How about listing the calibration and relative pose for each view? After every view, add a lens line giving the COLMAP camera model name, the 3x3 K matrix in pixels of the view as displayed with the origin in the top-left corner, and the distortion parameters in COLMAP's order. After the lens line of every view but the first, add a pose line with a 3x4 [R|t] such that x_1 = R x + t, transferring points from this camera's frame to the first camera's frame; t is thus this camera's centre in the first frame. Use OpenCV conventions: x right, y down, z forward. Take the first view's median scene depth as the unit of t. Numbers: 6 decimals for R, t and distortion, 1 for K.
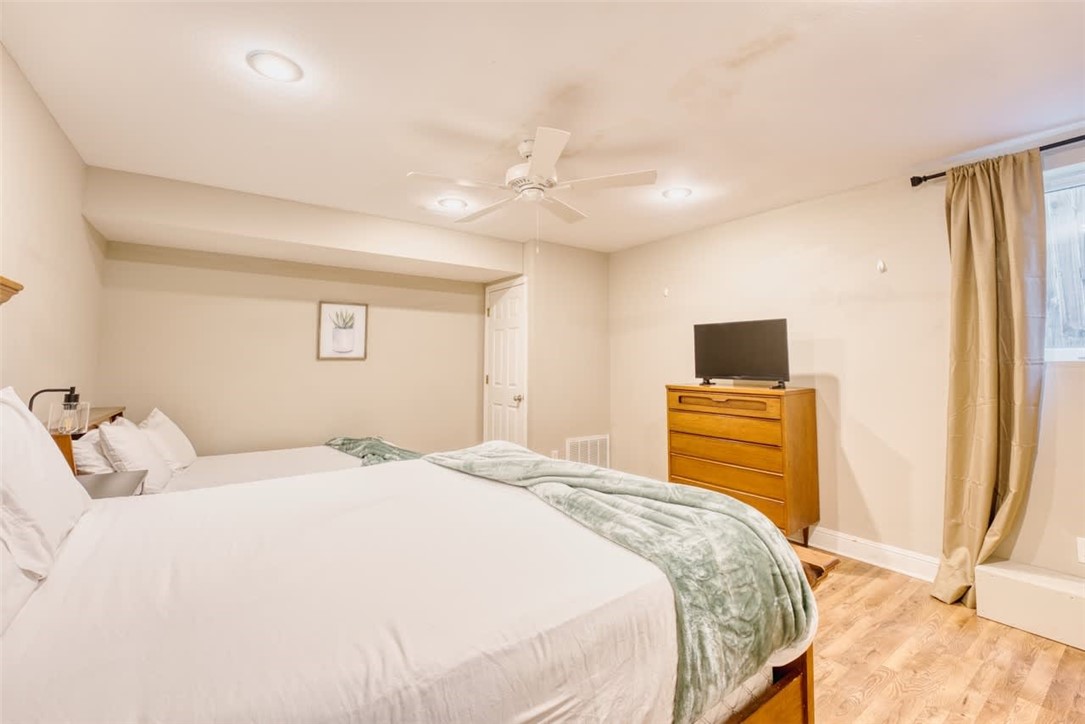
lens RADIAL K [[454.4, 0, 539.8], [0, 454.4, 335.1], [0, 0, 1]] dist [-0.014105, 0.000180]
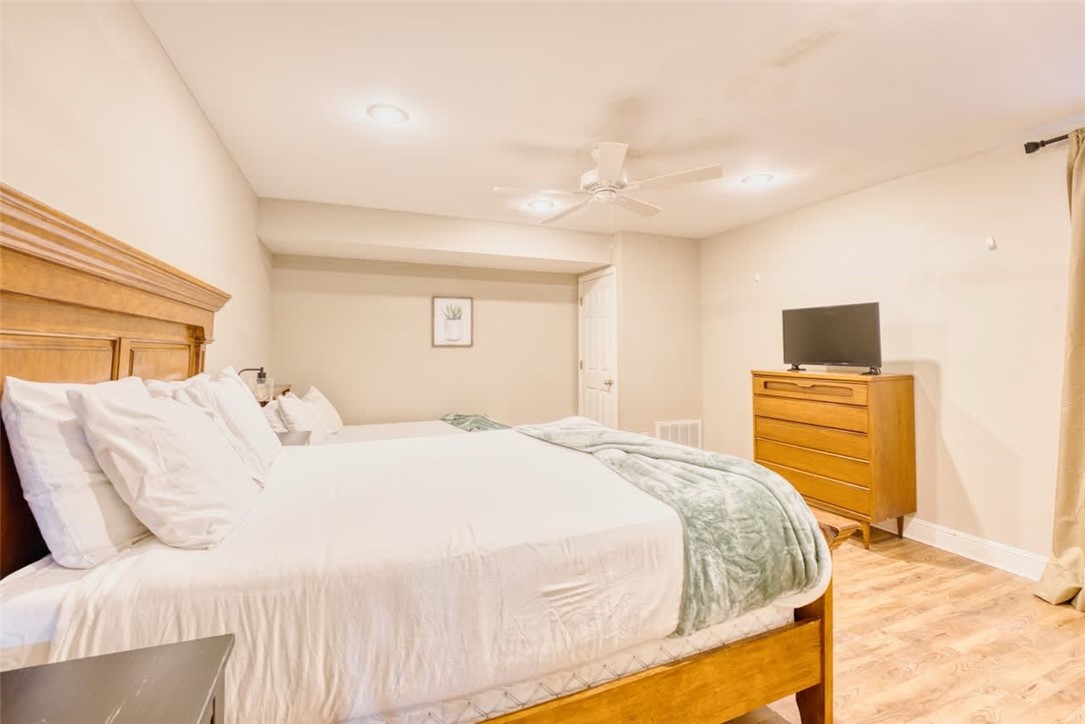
lens RADIAL K [[454.8, 0, 547.4], [0, 454.8, 346.8], [0, 0, 1]] dist [-0.002180, -0.000420]
pose [[0.976377, -0.003668, -0.216042, 0.082536], [0.015567, 0.998452, 0.053402, -0.005575], [0.215511, -0.055504, 0.974923, -0.123366]]
